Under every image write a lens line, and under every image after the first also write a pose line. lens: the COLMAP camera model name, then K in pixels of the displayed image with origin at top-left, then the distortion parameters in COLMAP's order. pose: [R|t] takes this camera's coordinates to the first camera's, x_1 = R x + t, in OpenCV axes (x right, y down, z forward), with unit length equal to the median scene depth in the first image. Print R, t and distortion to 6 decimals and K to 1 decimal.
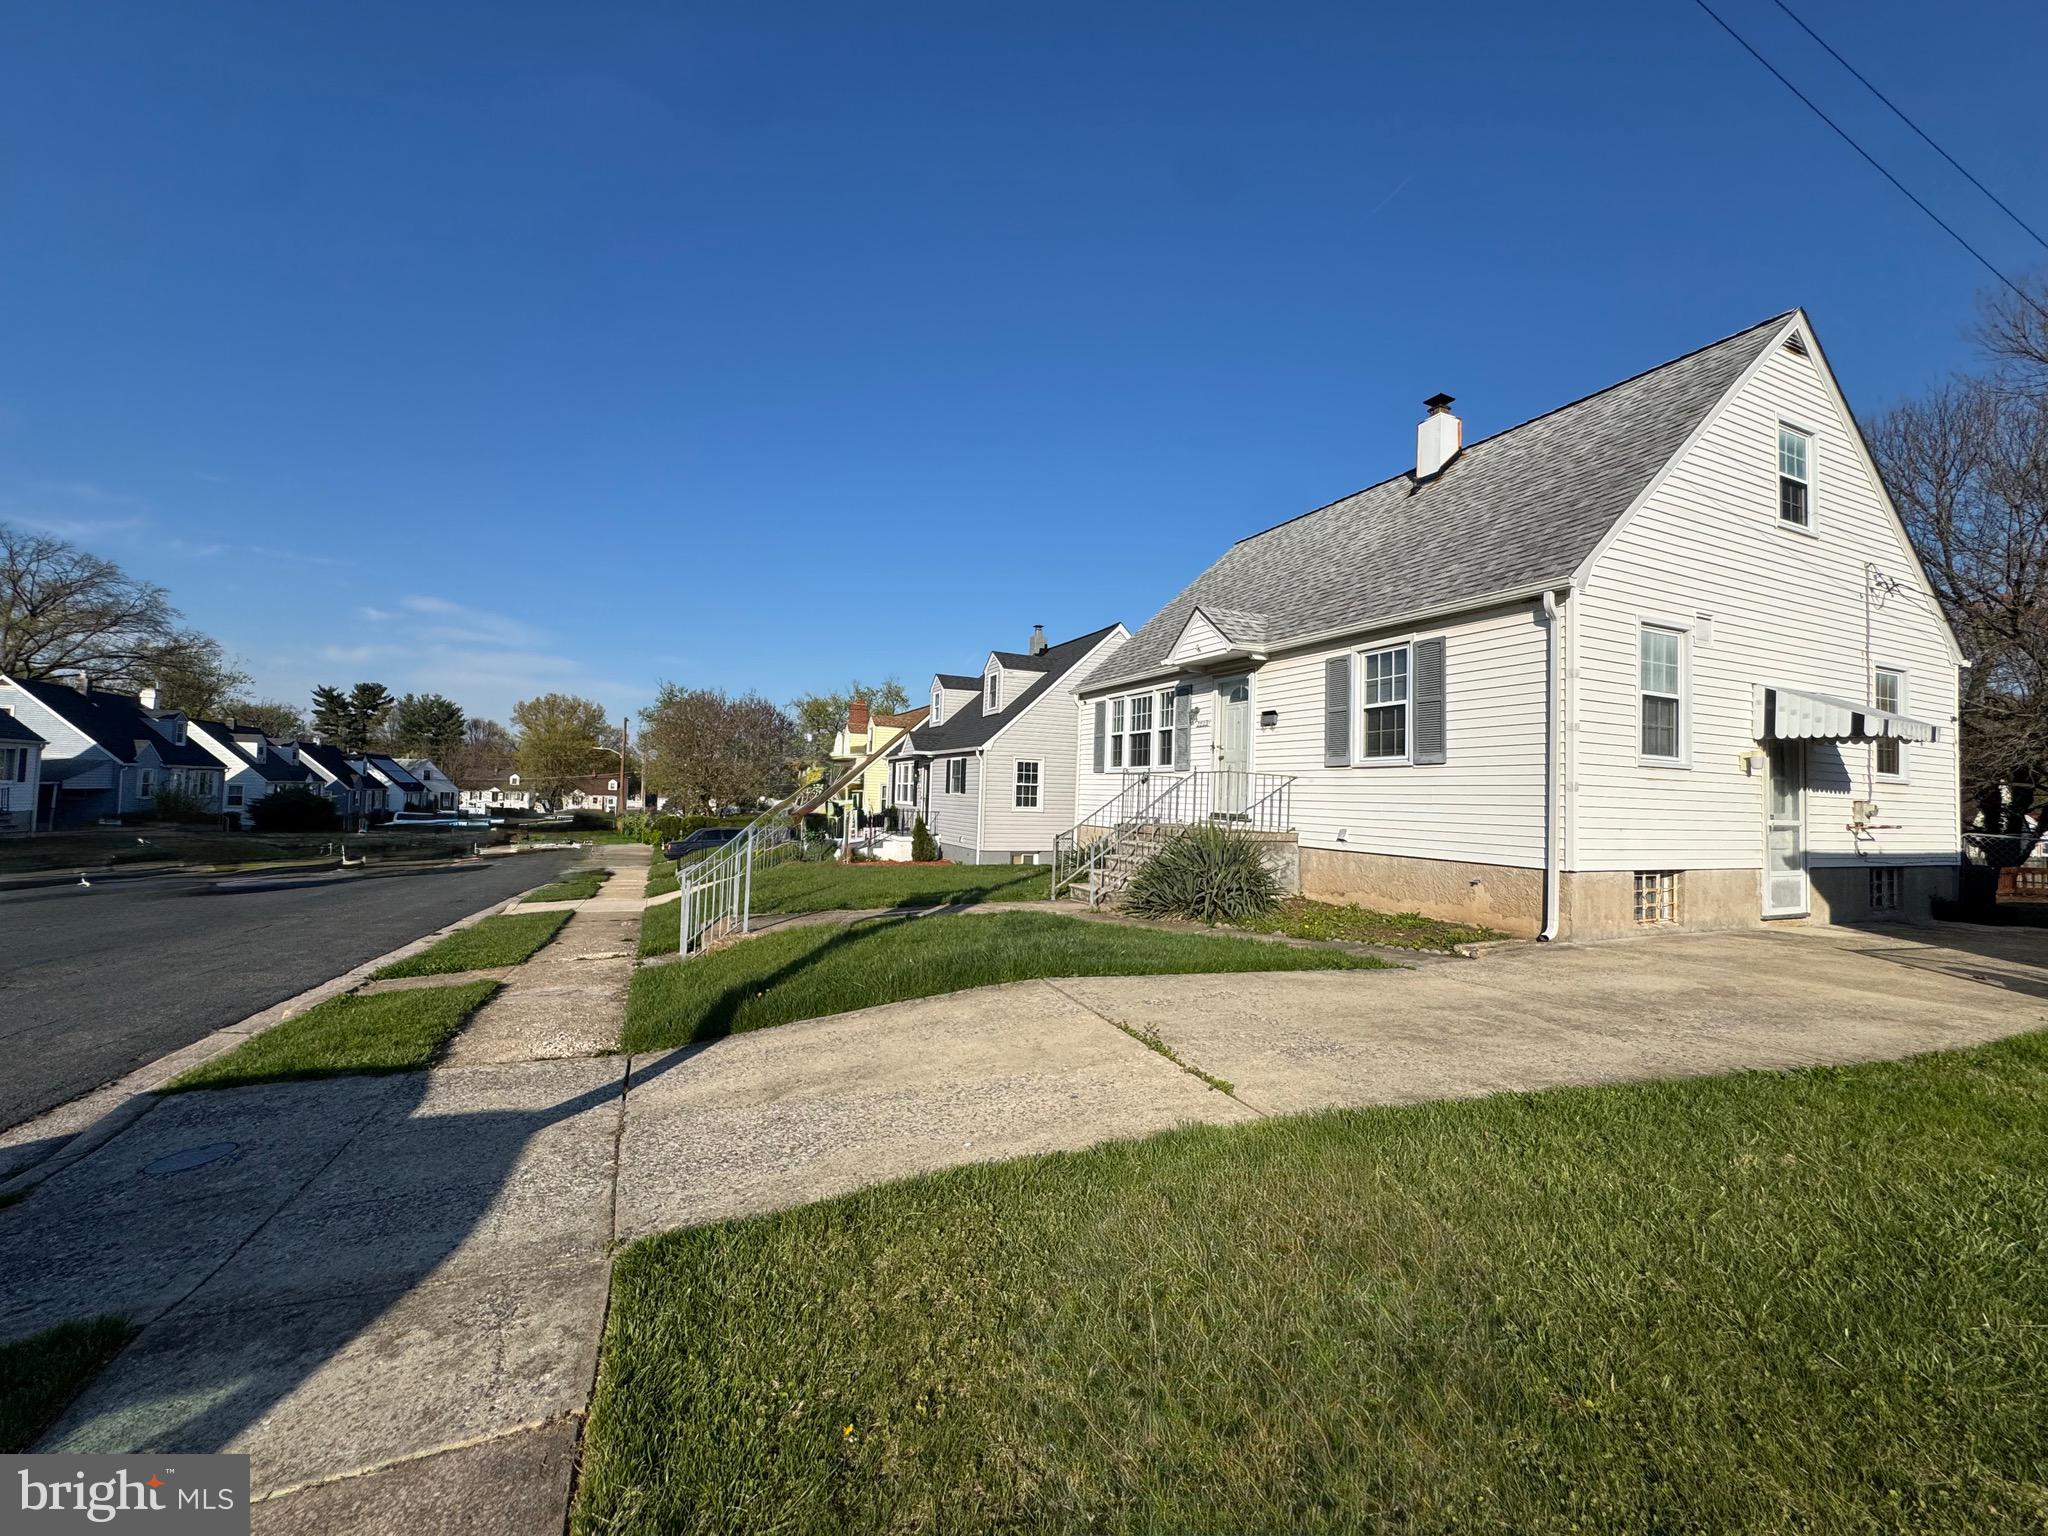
lens RADIAL K [[819.4, 0, 1019.6], [0, 819.4, 769.1], [0, 0, 1]] dist [-0.003293, 0.000433]
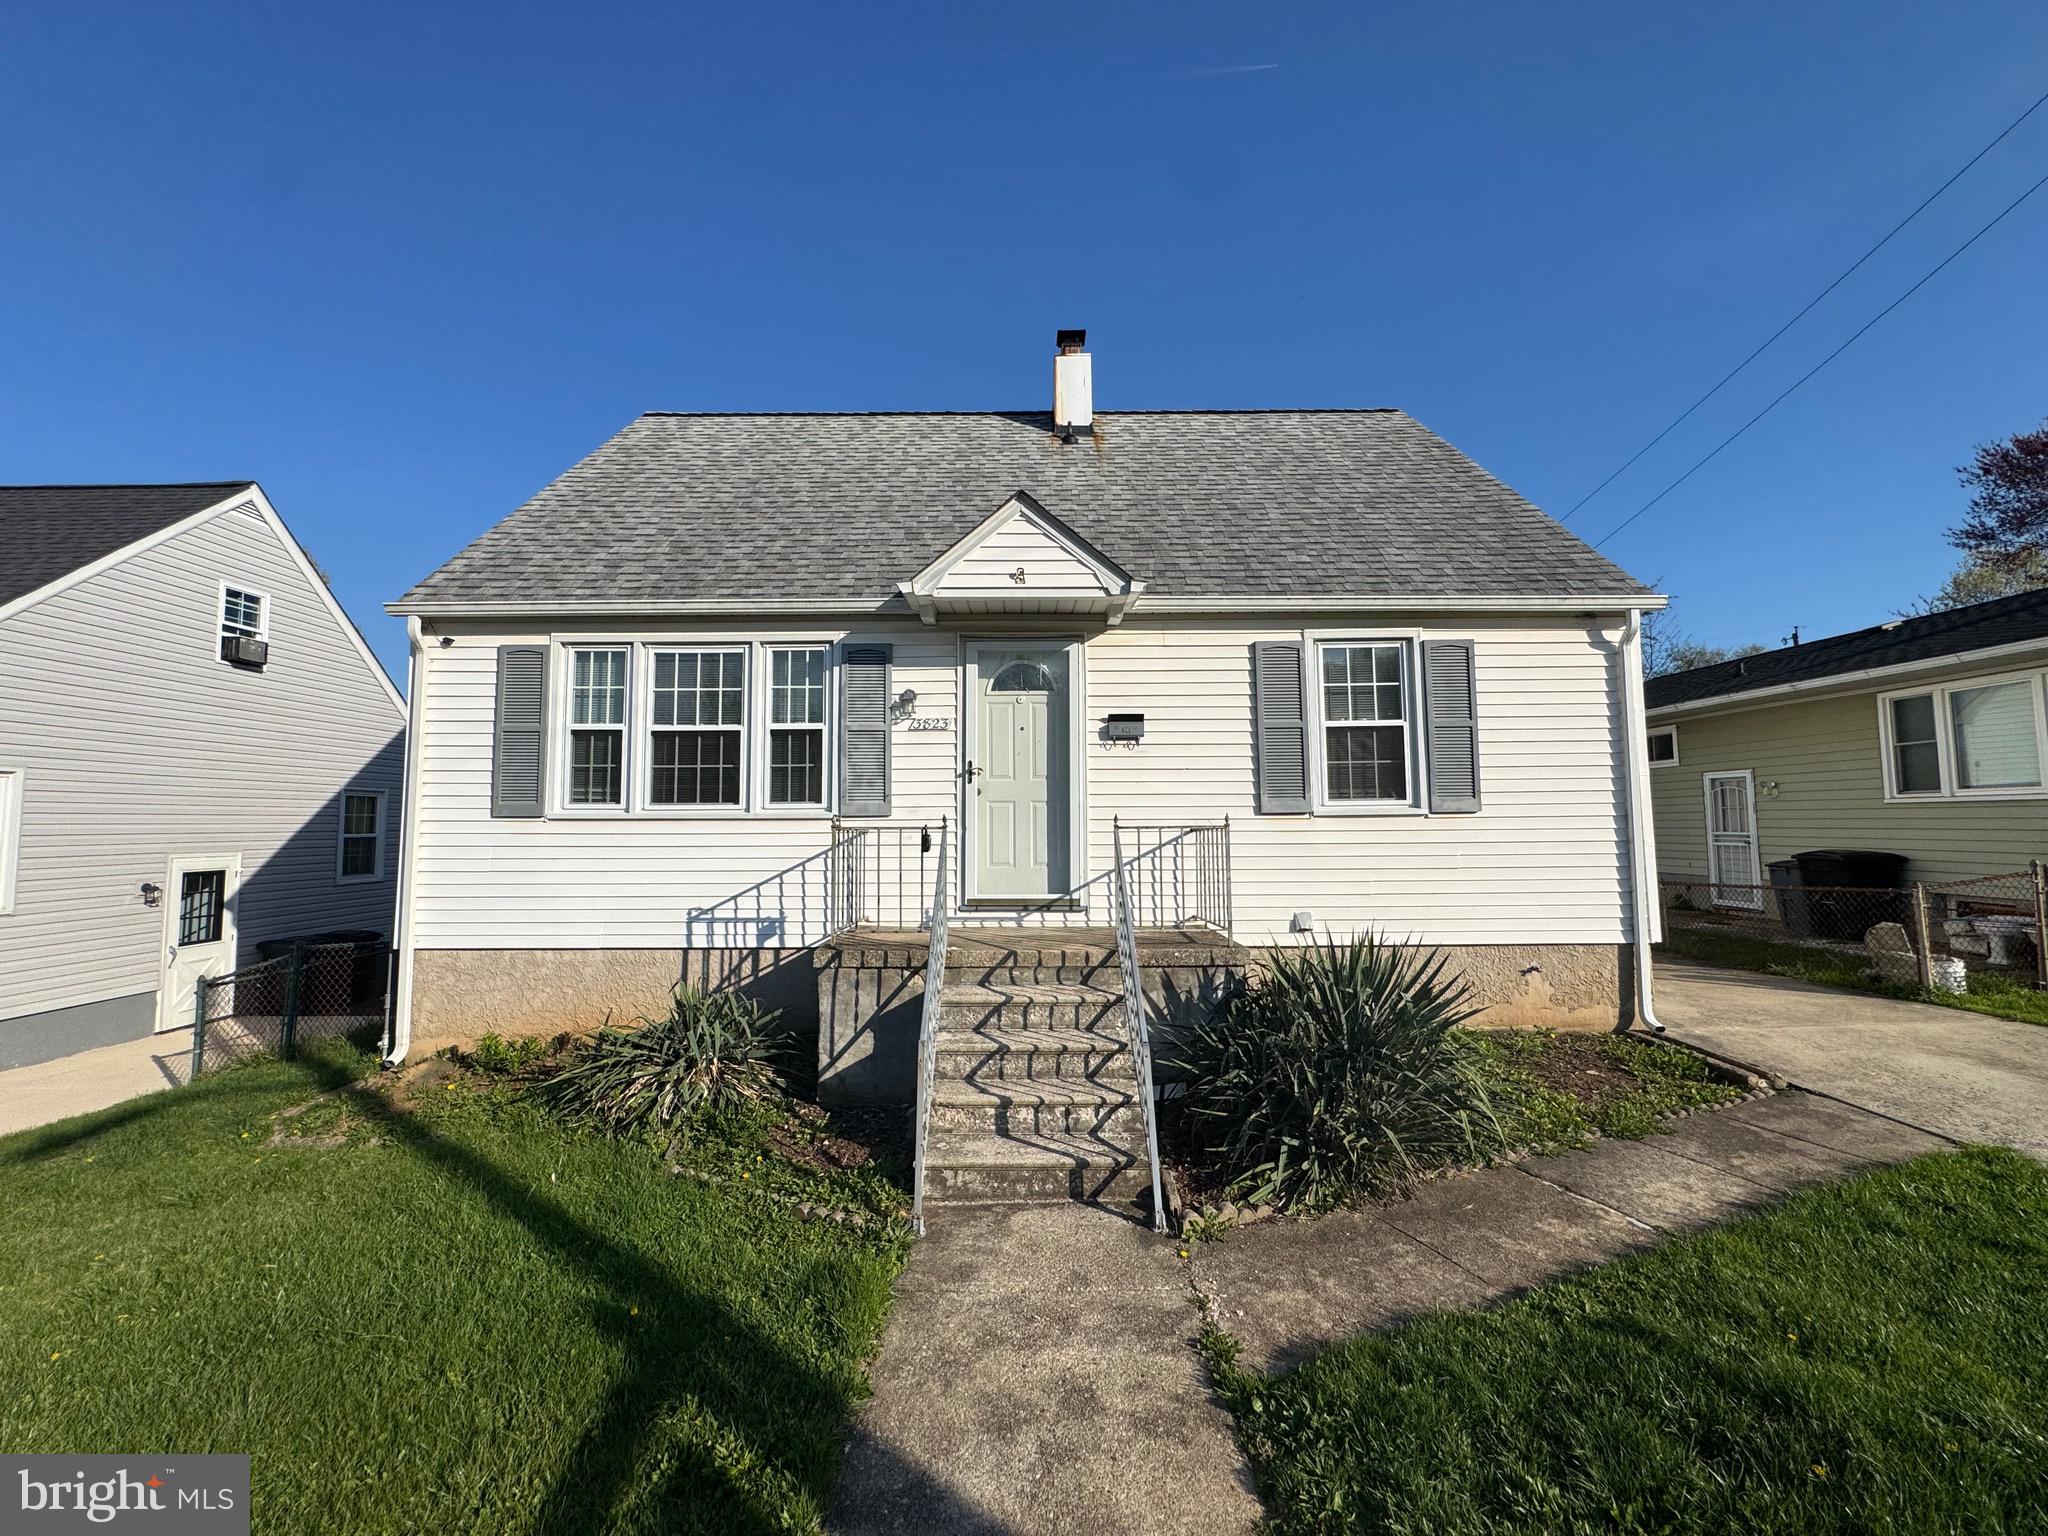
lens RADIAL K [[819.4, 0, 1019.6], [0, 819.4, 769.1], [0, 0, 1]] dist [-0.003293, 0.000433]
pose [[0.403401, 0.029454, 0.914549, -0.266684], [-0.011547, 0.999566, -0.027099, -0.017493], [-0.914950, 0.000371, 0.403567, 0.899367]]
